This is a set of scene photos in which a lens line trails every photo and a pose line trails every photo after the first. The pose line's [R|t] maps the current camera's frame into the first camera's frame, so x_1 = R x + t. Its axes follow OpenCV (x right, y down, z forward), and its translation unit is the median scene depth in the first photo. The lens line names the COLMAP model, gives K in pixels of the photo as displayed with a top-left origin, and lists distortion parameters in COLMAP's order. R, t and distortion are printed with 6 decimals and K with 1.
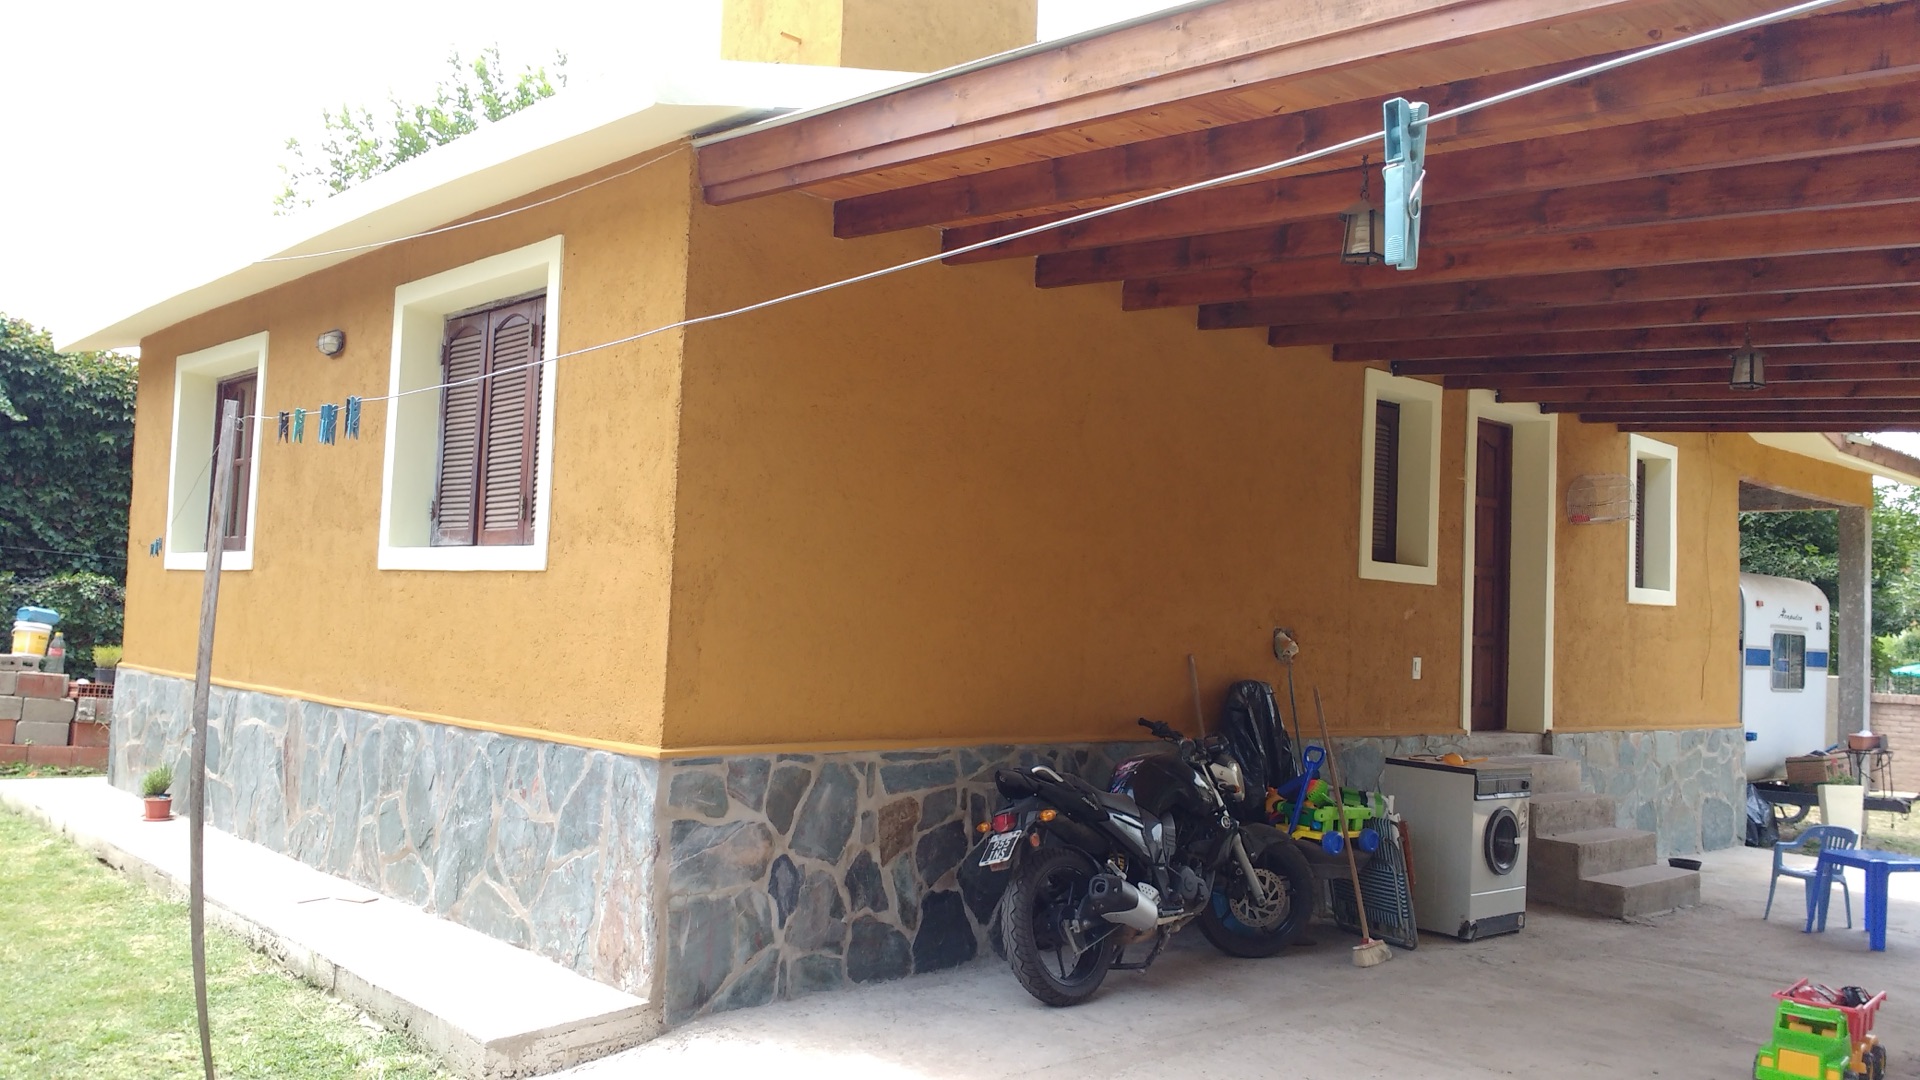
lens RADIAL K [[1462.7, 0, 960.0], [0, 1462.7, 540.0], [0, 0, 1]] dist [0.092785, -0.150162]
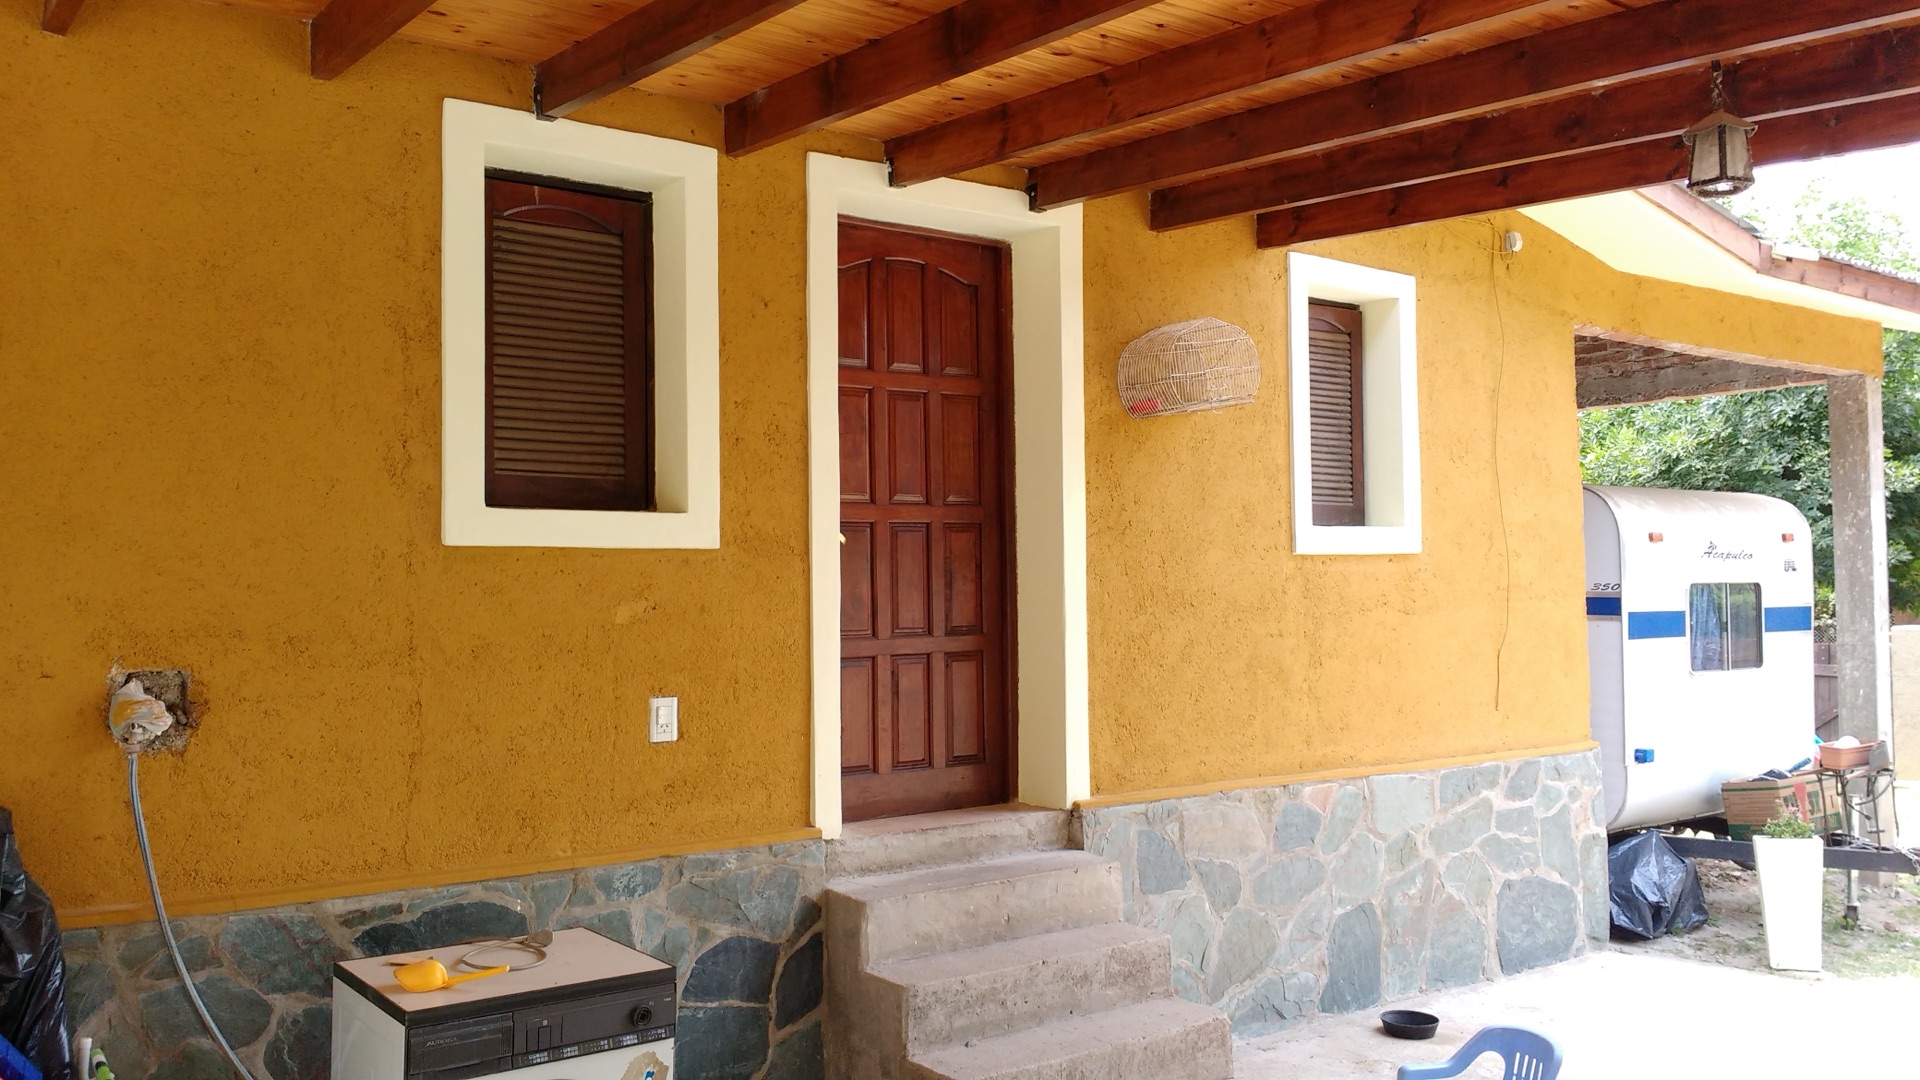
lens RADIAL K [[1462.7, 0, 960.0], [0, 1462.7, 540.0], [0, 0, 1]] dist [0.092785, -0.150162]
pose [[0.992555, -0.055914, -0.108200, 0.374572], [0.058110, 0.998161, 0.017245, 0.019592], [0.107037, -0.023404, 0.993980, 0.421338]]
